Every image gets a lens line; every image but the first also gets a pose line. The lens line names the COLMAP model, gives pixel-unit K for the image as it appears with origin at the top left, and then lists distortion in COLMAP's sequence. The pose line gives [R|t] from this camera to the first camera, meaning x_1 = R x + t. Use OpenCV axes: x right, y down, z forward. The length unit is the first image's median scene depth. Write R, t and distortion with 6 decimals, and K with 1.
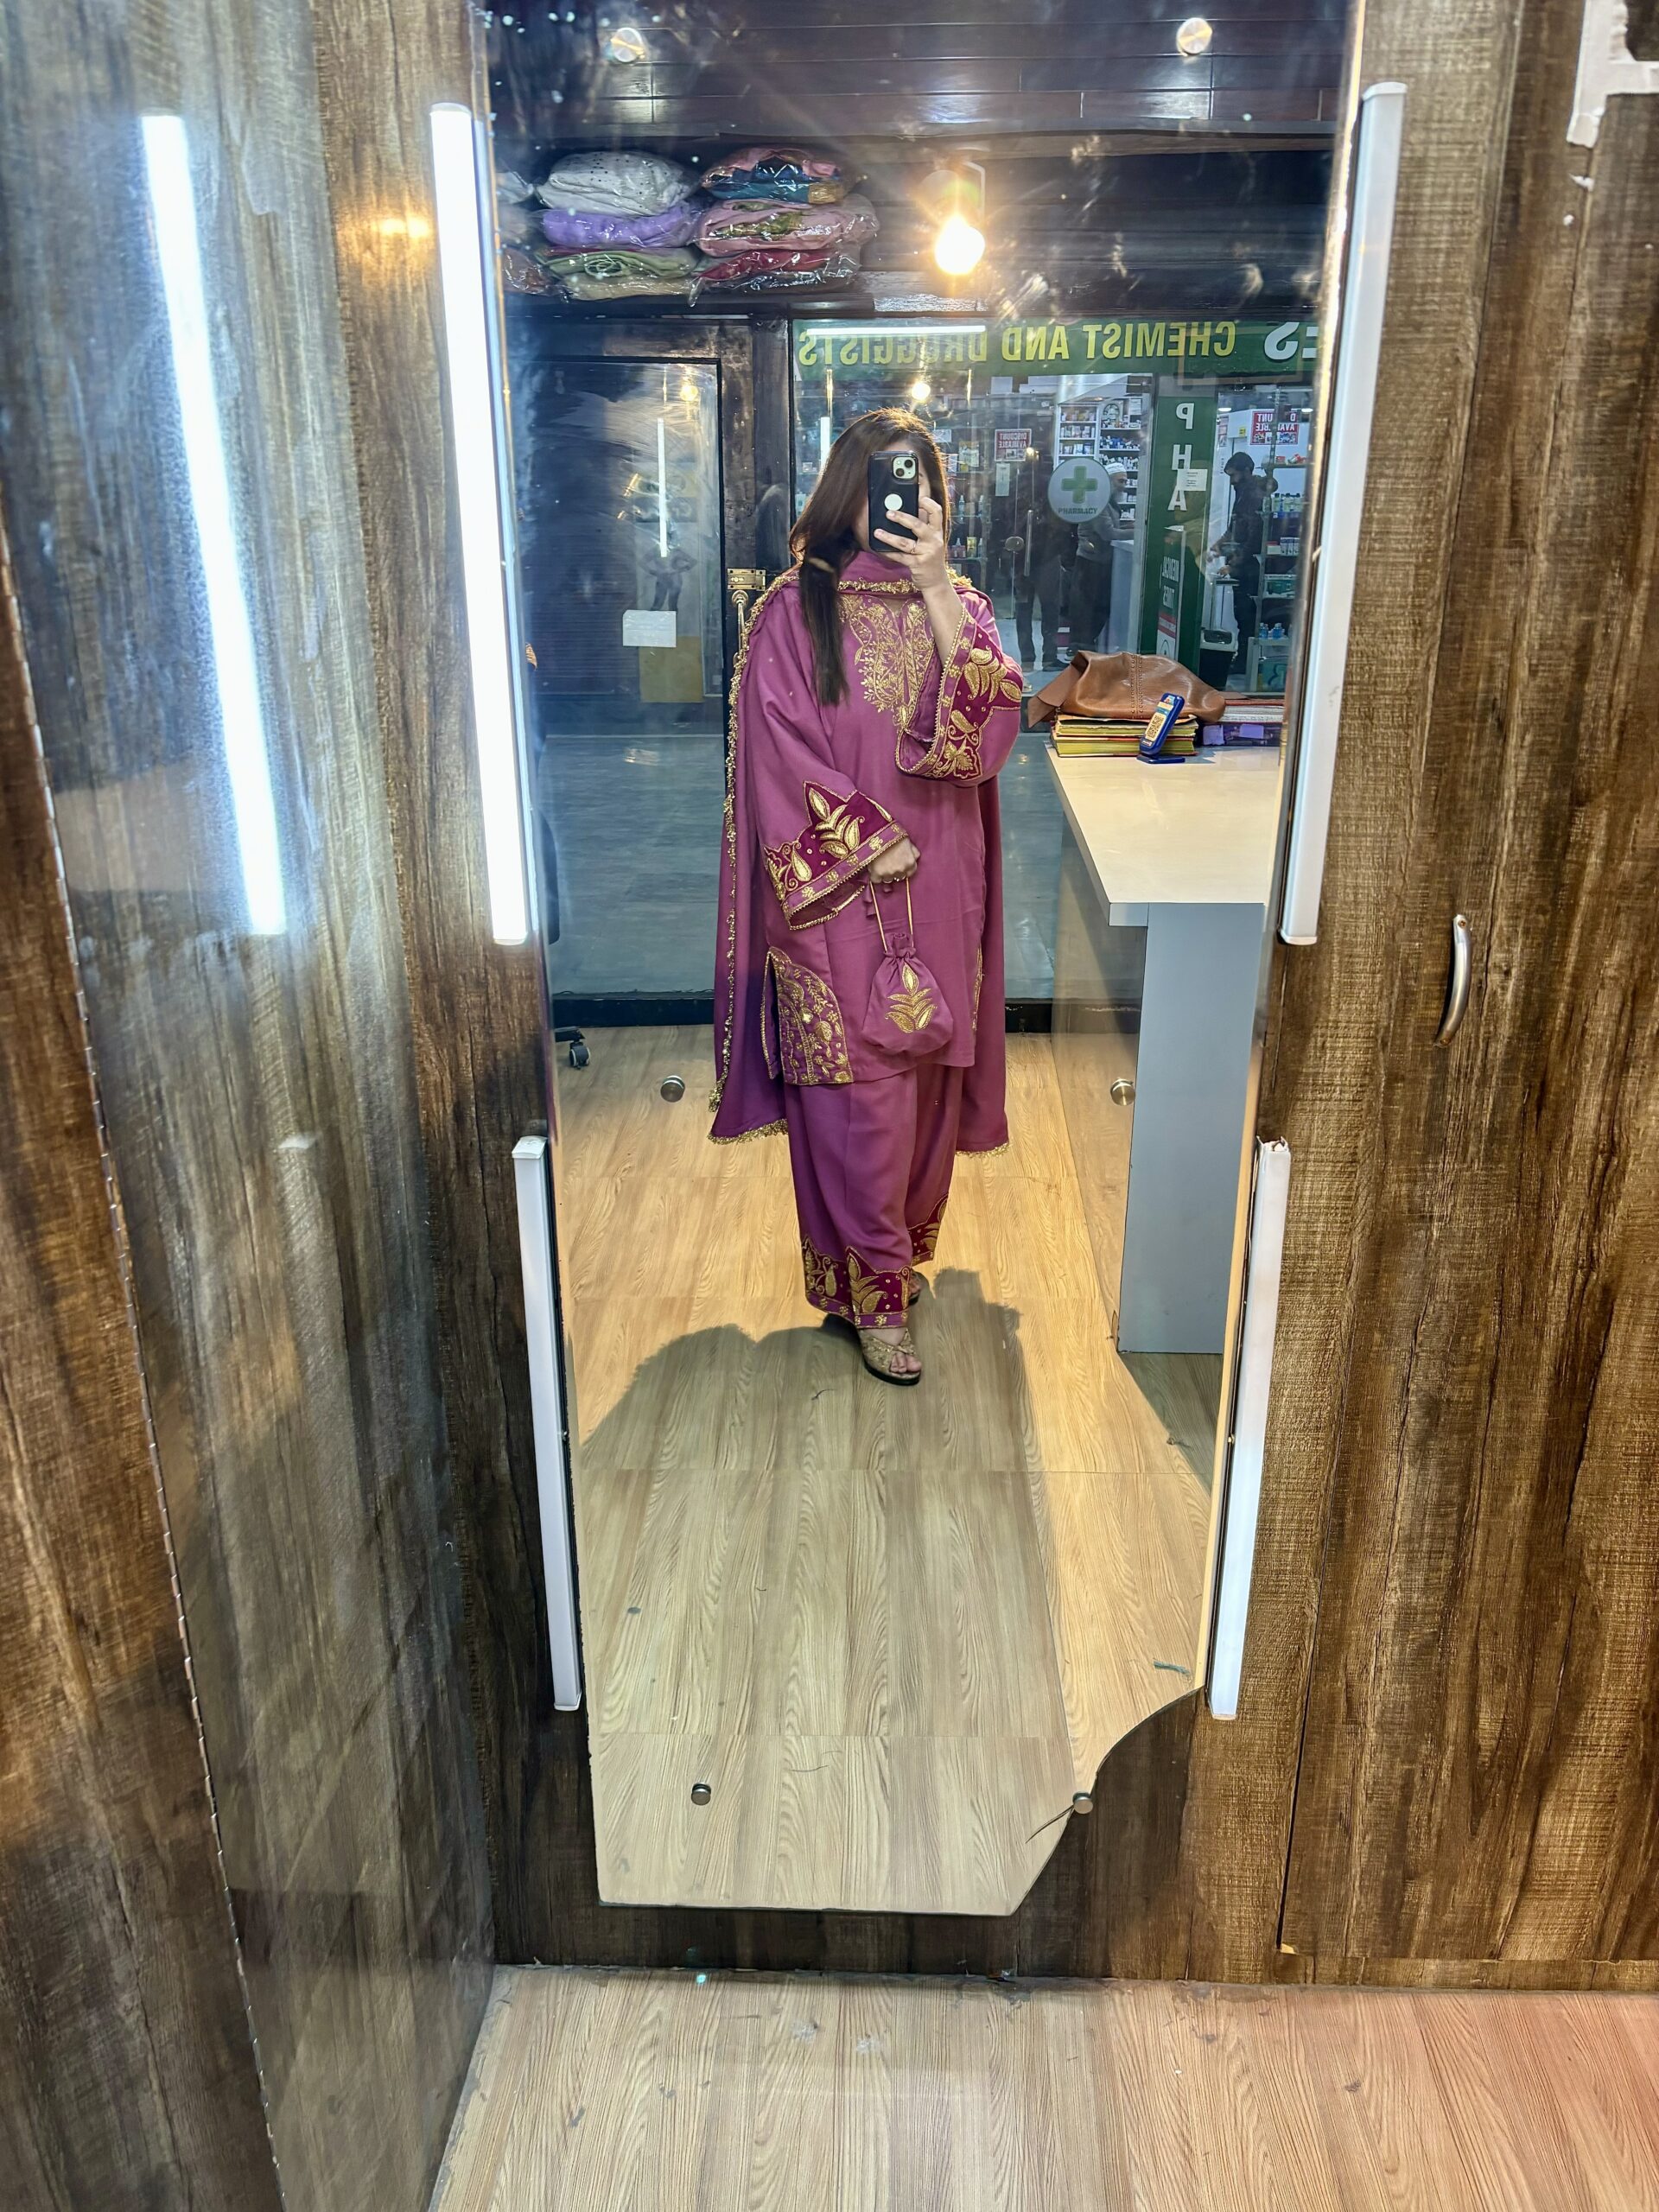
lens RADIAL K [[1624.3, 0, 827.2], [0, 1624.3, 1106.8], [0, 0, 1]] dist [0.023374, -0.006172]
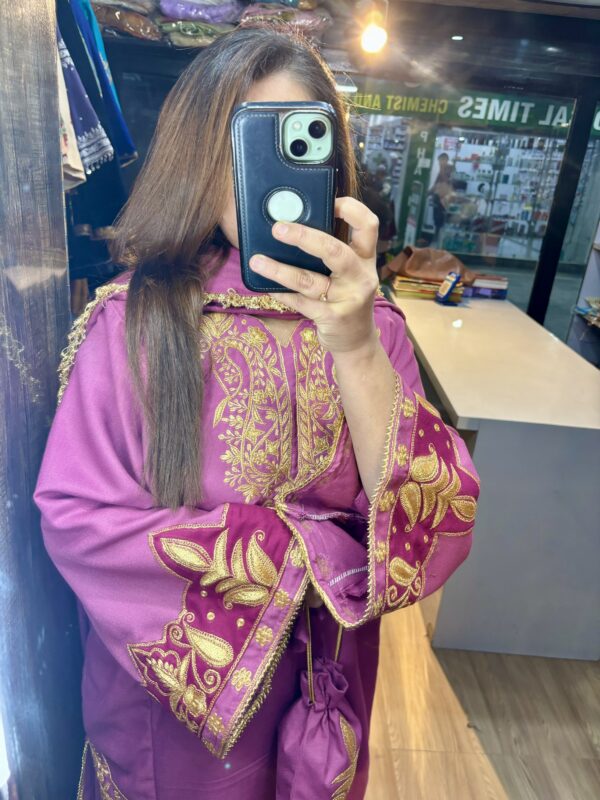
lens RADIAL K [[587.4, 0, 295.6], [0, 587.4, 397.0], [0, 0, 1]] dist [0.040875, -0.044719]
pose [[0.995123, 0.069351, 0.070151, -0.081281], [-0.071520, 0.997021, 0.028886, -0.280923], [-0.067938, -0.033762, 0.997118, 0.715042]]
